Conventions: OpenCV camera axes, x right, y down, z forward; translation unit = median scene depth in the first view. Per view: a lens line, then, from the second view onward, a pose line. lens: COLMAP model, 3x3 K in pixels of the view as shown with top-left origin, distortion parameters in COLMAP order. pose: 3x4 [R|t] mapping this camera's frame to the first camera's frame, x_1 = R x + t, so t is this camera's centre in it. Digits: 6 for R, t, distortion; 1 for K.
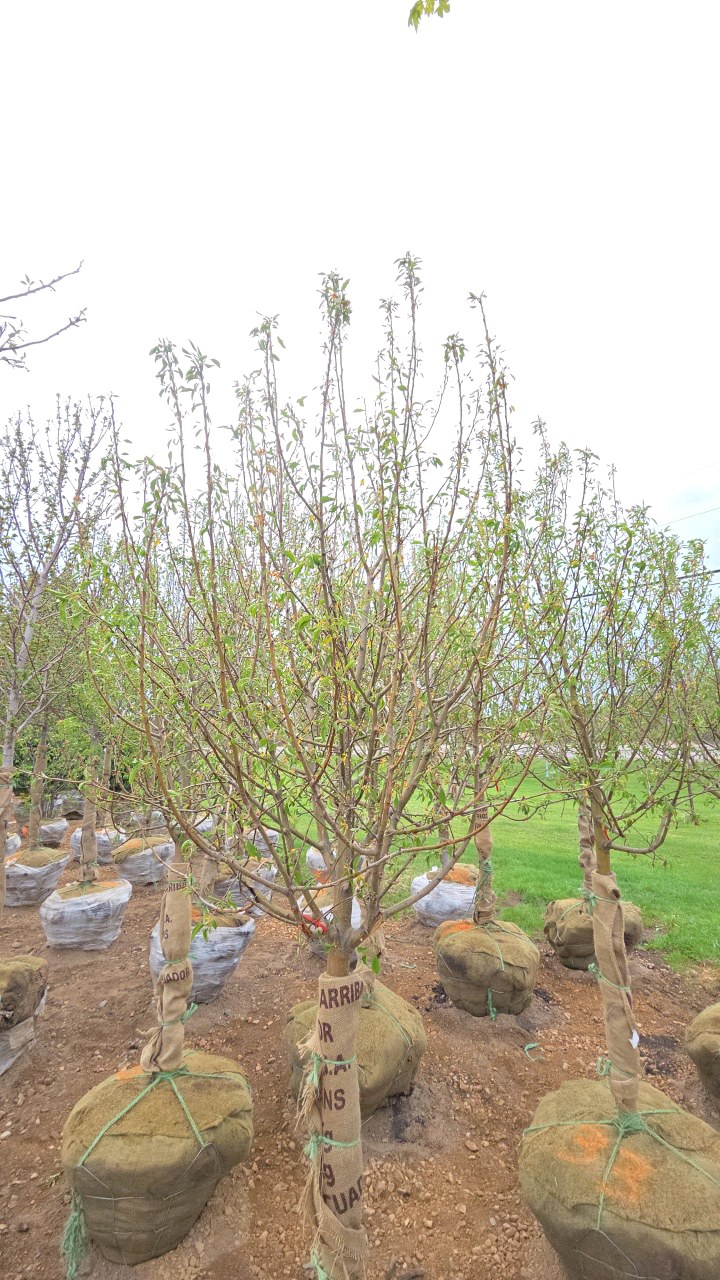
lens RADIAL K [[527.5, 0, 364.3], [0, 527.5, 647.3], [0, 0, 1]] dist [0.014525, 0.000096]
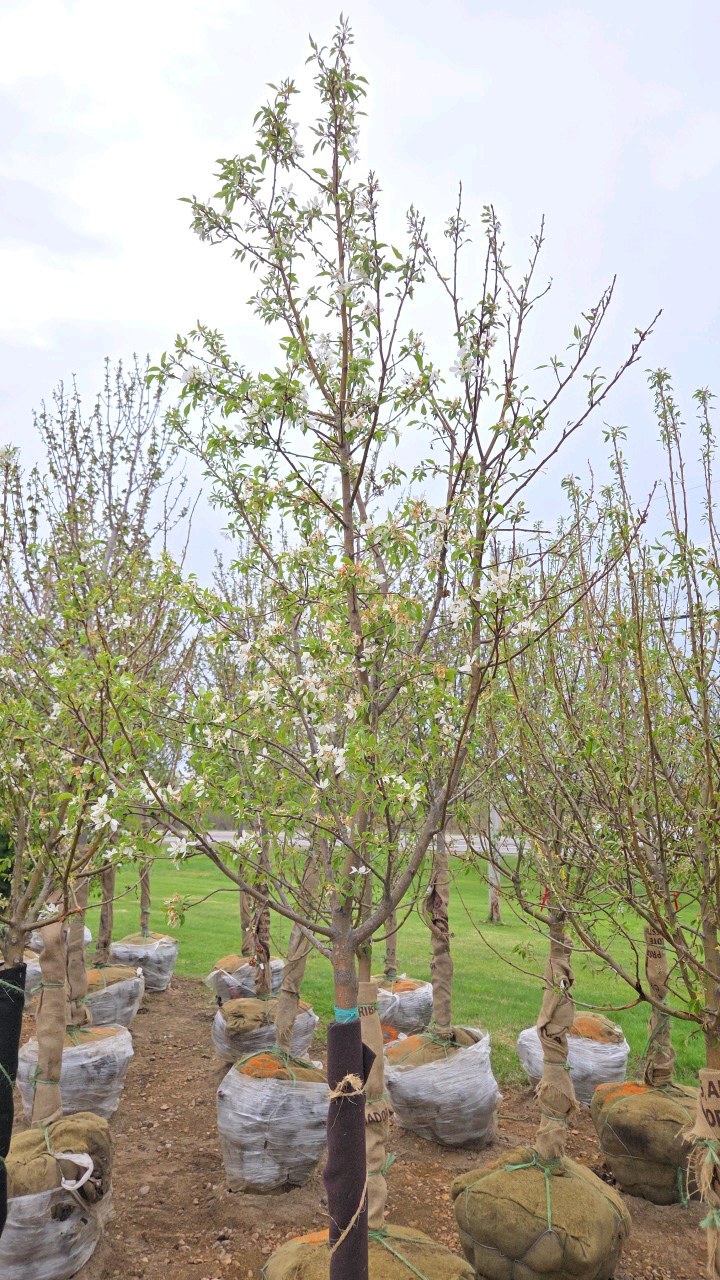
lens RADIAL K [[861.6, 0, 362.3], [0, 861.6, 640.3], [0, 0, 1]] dist [0.083542, -0.058477]
pose [[0.997563, 0.041619, 0.055995, -0.295880], [-0.039722, 0.998612, -0.034587, -0.056094], [-0.057356, 0.032279, 0.997832, -0.256835]]
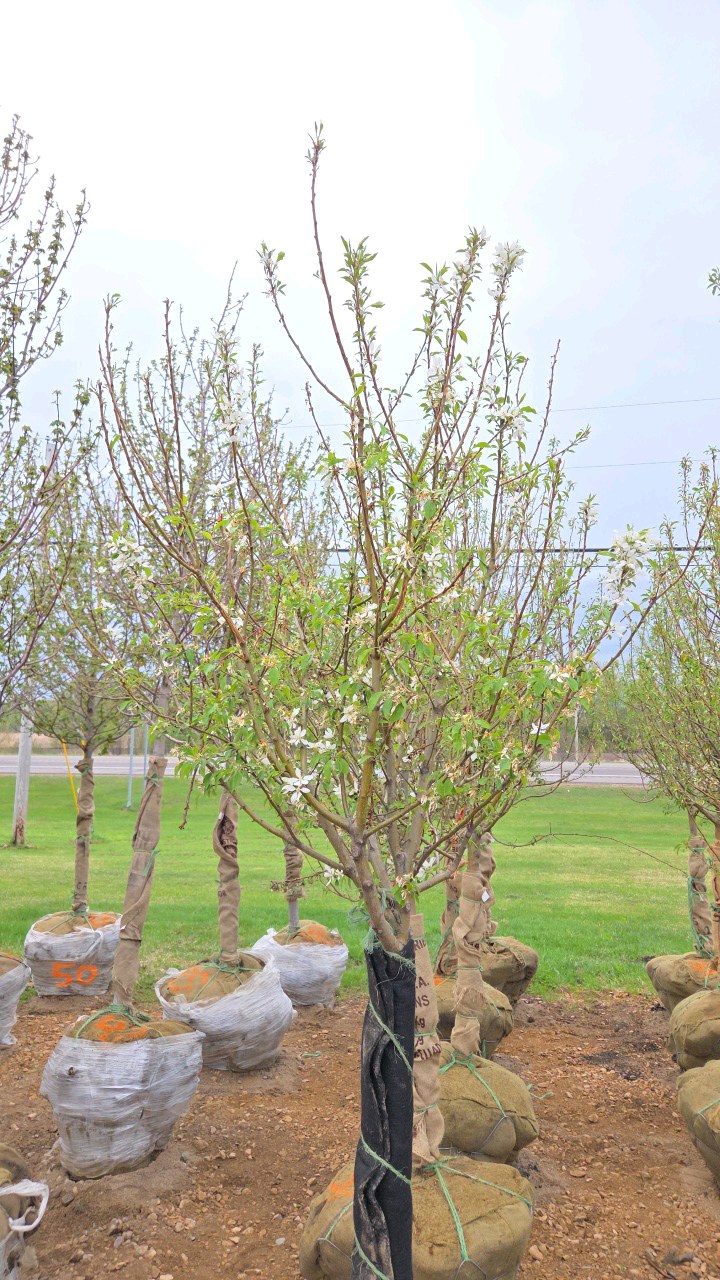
lens RADIAL K [[861.6, 0, 362.3], [0, 861.6, 640.3], [0, 0, 1]] dist [0.083542, -0.058477]
pose [[0.763228, 0.106052, 0.637366, -0.834174], [-0.138629, 0.990344, 0.001220, 0.005834], [-0.631082, -0.089289, 0.770560, 0.053664]]
